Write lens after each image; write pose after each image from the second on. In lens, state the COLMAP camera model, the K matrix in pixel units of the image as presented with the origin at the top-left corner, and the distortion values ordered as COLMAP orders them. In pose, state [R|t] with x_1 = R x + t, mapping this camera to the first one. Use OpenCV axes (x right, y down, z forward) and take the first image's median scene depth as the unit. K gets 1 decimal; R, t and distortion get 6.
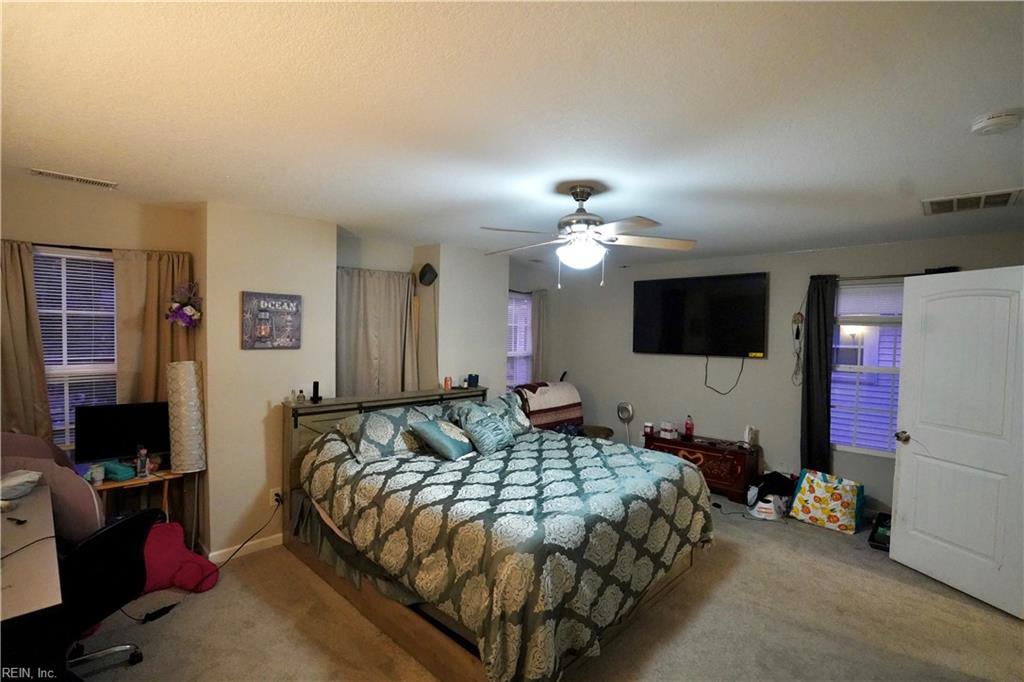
lens RADIAL K [[466.6, 0, 514.2], [0, 466.6, 341.0], [0, 0, 1]] dist [-0.040083, 0.000423]
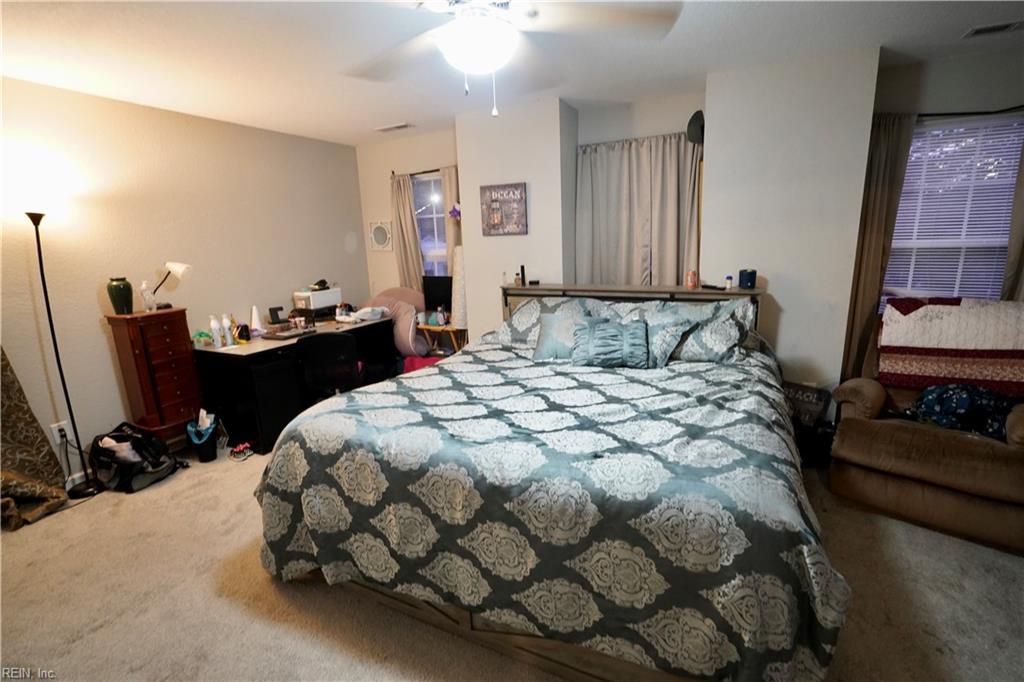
lens RADIAL K [[466.6, 0, 513.4], [0, 466.6, 339.9], [0, 0, 1]] dist [-0.040083, 0.000423]
pose [[0.312610, 0.170964, -0.934369, 0.605801], [0.018581, 0.982381, 0.185965, 0.059157], [0.949700, -0.075496, 0.303926, 0.671650]]
